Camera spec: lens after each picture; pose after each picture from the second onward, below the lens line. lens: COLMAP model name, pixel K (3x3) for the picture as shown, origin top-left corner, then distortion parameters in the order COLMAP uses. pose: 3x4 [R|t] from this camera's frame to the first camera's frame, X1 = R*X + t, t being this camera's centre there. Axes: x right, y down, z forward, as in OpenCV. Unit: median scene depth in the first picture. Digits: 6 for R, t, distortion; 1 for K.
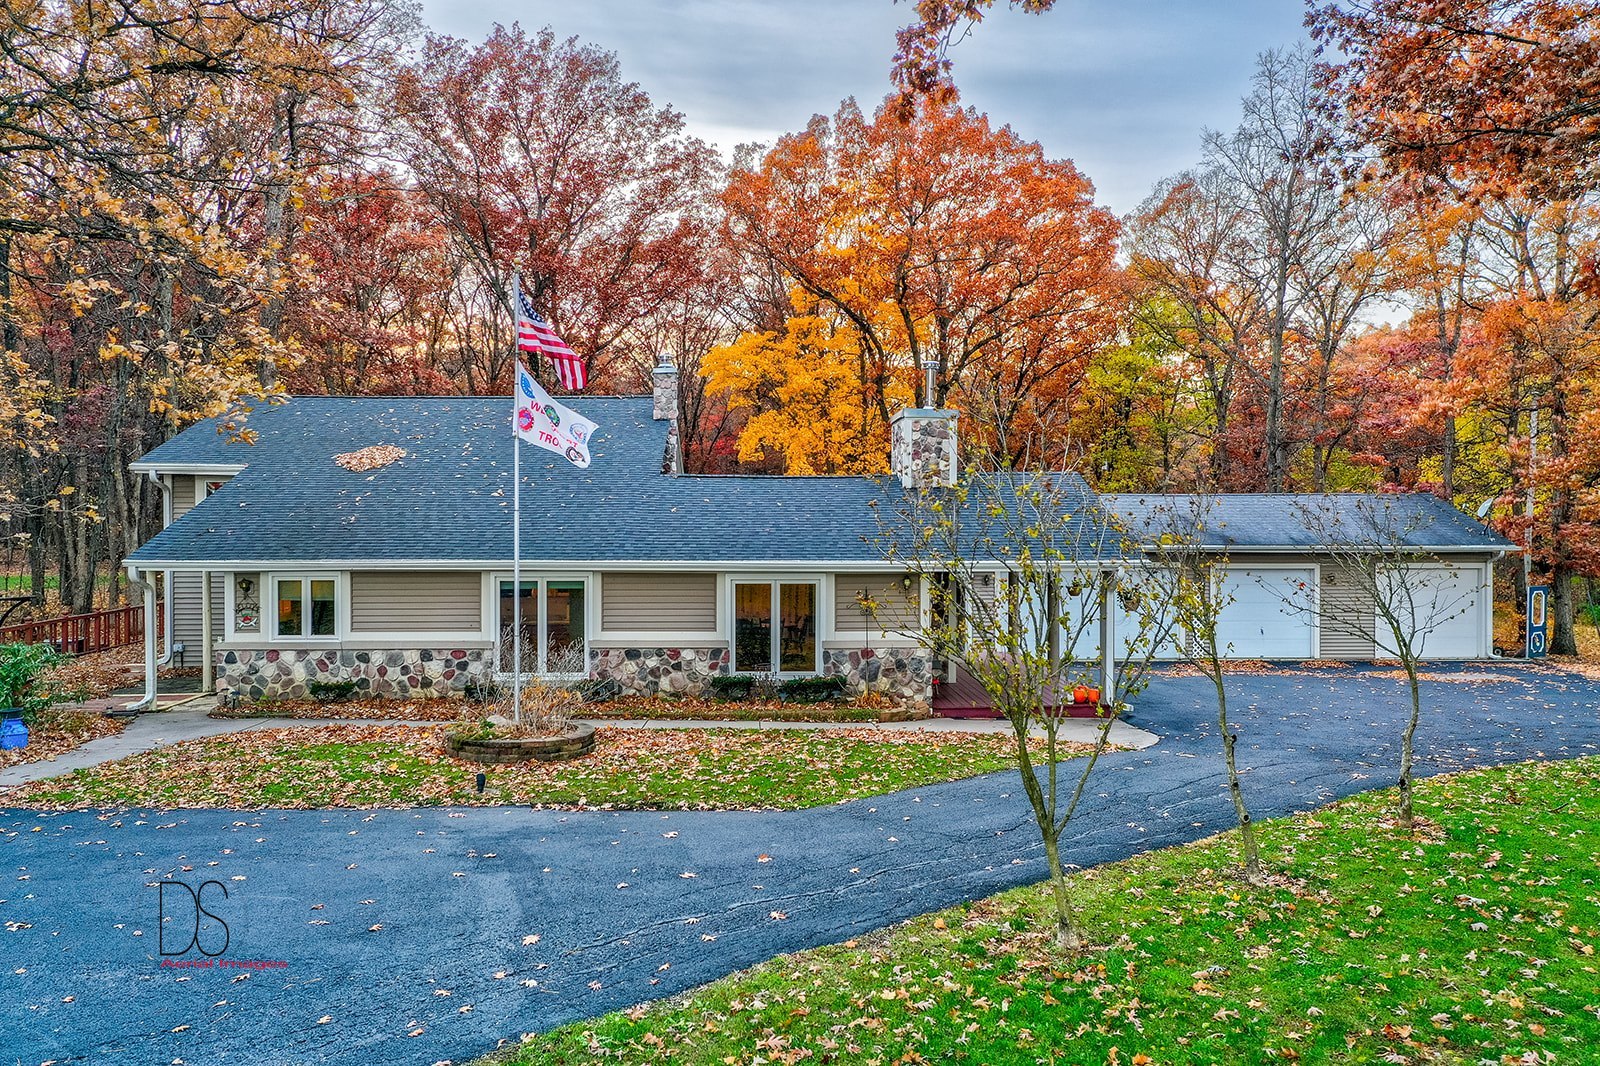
lens RADIAL K [[1286.9, 0, 790.3], [0, 1286.9, 540.5], [0, 0, 1]] dist [0.032706, 0.010187]
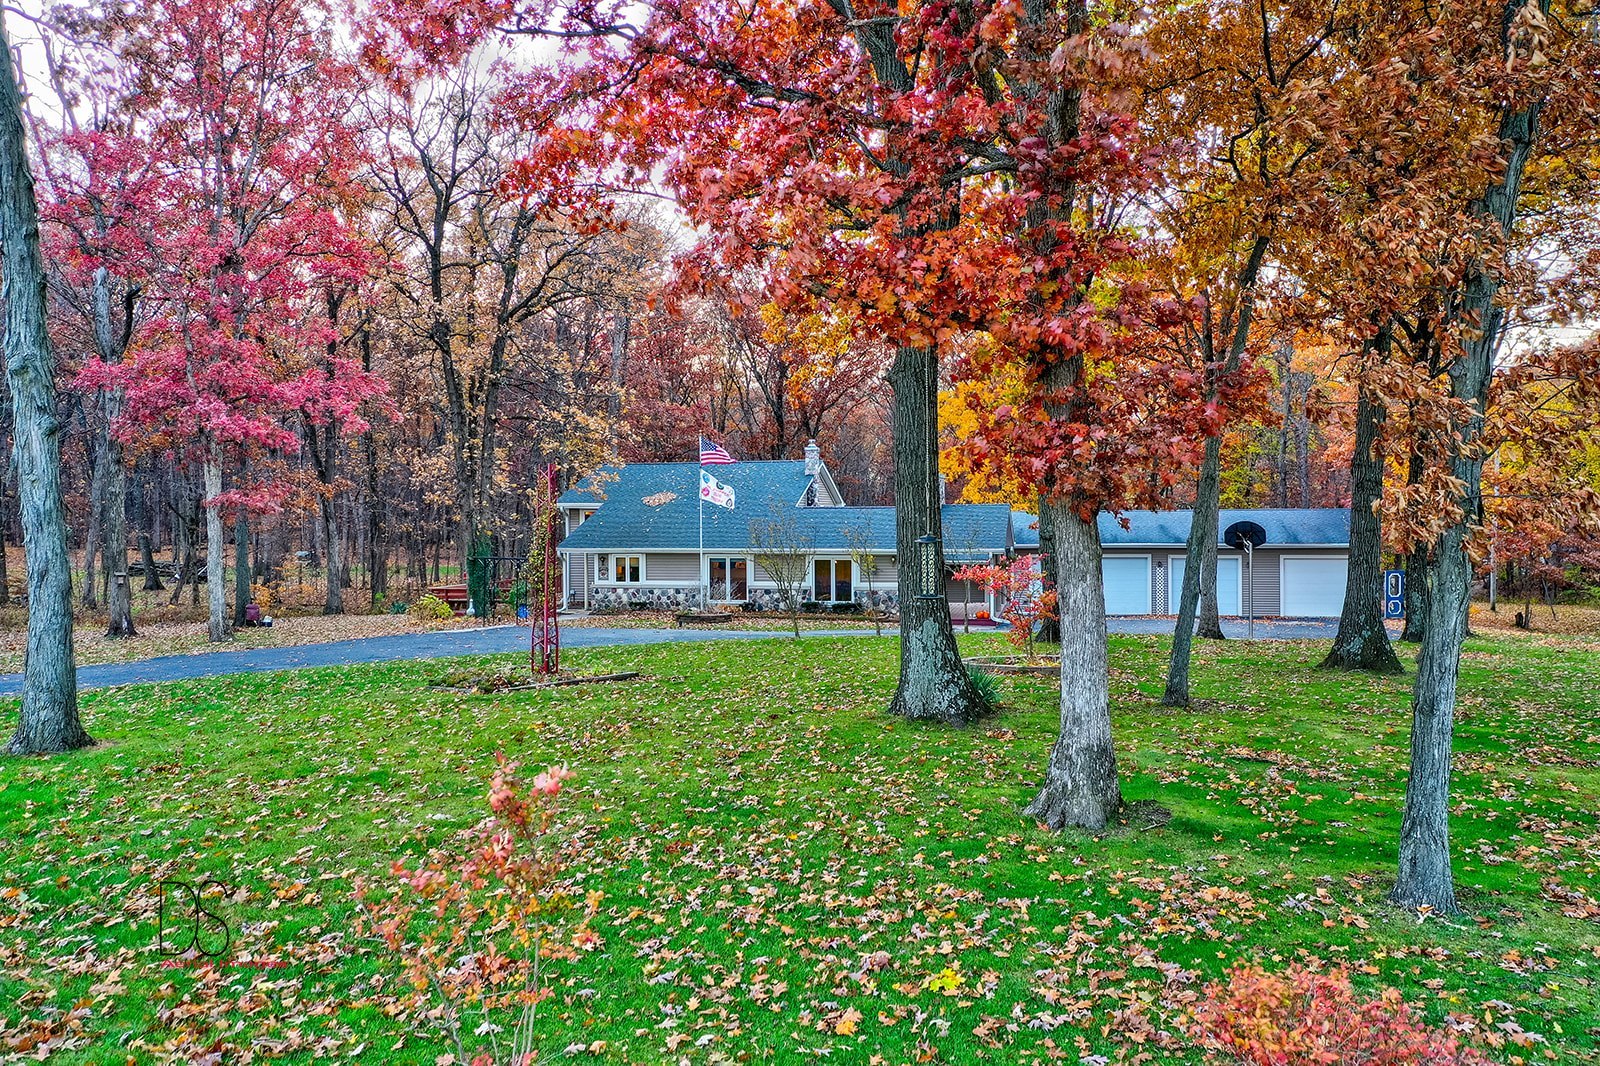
lens RADIAL K [[1286.9, 0, 800.9], [0, 1286.9, 534.2], [0, 0, 1]] dist [0.032706, 0.010187]
pose [[0.972312, -0.001997, -0.233678, 0.440749], [0.000818, 0.999986, -0.005142, 0.001528], [0.233685, 0.004809, 0.972300, -1.103974]]
